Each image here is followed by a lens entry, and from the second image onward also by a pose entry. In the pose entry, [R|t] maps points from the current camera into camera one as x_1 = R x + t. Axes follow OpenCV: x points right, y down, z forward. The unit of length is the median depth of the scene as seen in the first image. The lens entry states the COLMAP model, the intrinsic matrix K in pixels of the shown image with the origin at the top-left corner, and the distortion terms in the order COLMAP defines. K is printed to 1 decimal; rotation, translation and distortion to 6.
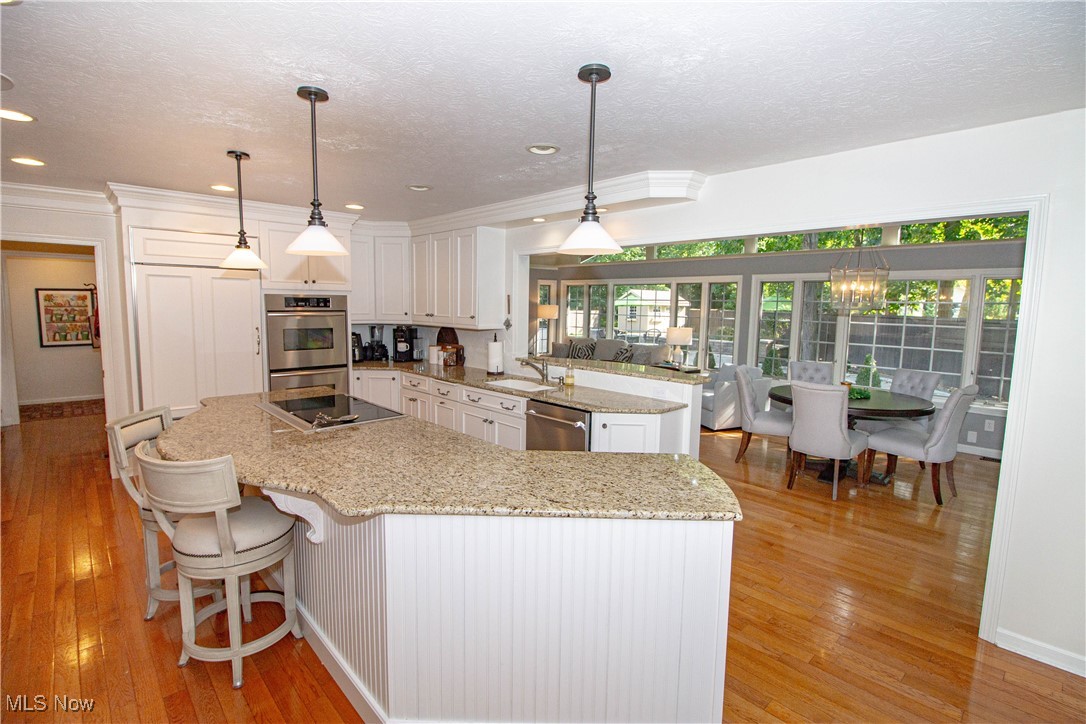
lens RADIAL K [[509.1, 0, 543.0], [0, 509.1, 362.0], [0, 0, 1]] dist [0.005602, -0.016355]
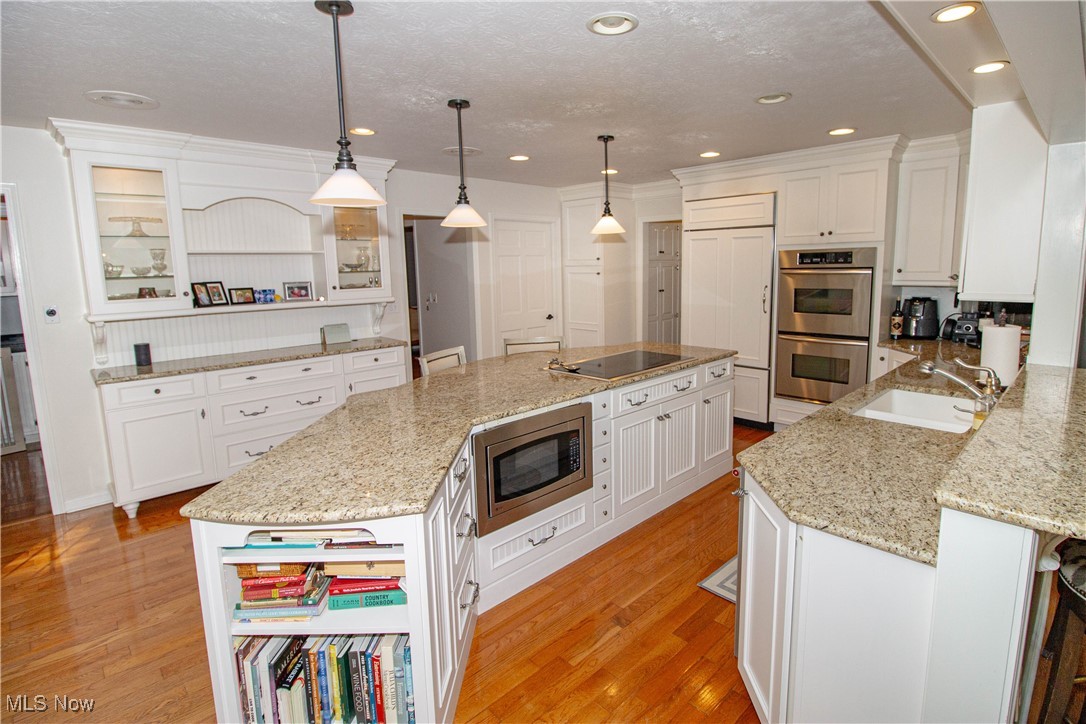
lens RADIAL K [[524.8, 0, 543.4], [0, 524.8, 339.1], [0, 0, 1]] dist [-0.002434, -0.000259]
pose [[0.008540, 0.122893, -0.992383, 0.647434], [-0.091934, 0.988313, 0.121598, -0.073376], [0.995728, 0.090196, 0.019739, 0.825428]]
